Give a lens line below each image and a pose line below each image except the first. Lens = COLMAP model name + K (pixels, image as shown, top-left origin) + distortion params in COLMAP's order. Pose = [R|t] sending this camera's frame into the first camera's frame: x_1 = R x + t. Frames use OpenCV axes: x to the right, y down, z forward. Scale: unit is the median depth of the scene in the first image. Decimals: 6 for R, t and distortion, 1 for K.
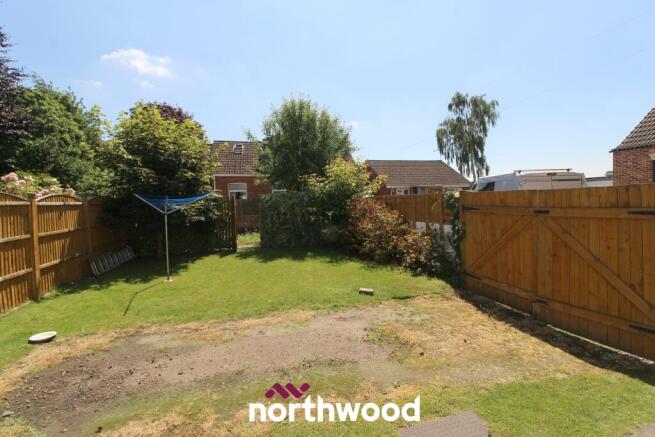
lens RADIAL K [[303.7, 0, 328.5], [0, 303.7, 209.6], [0, 0, 1]] dist [0.001234, -0.012599]
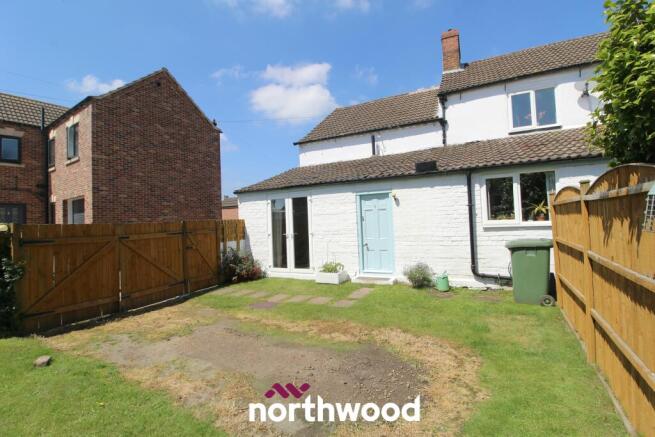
lens RADIAL K [[303.7, 0, 328.5], [0, 303.7, 209.6], [0, 0, 1]] dist [0.001234, -0.012599]
pose [[-0.702413, 0.075665, 0.707737, -0.426902], [0.077235, 0.996565, -0.029889, -0.003636], [-0.707567, 0.033667, -0.705844, 0.512172]]
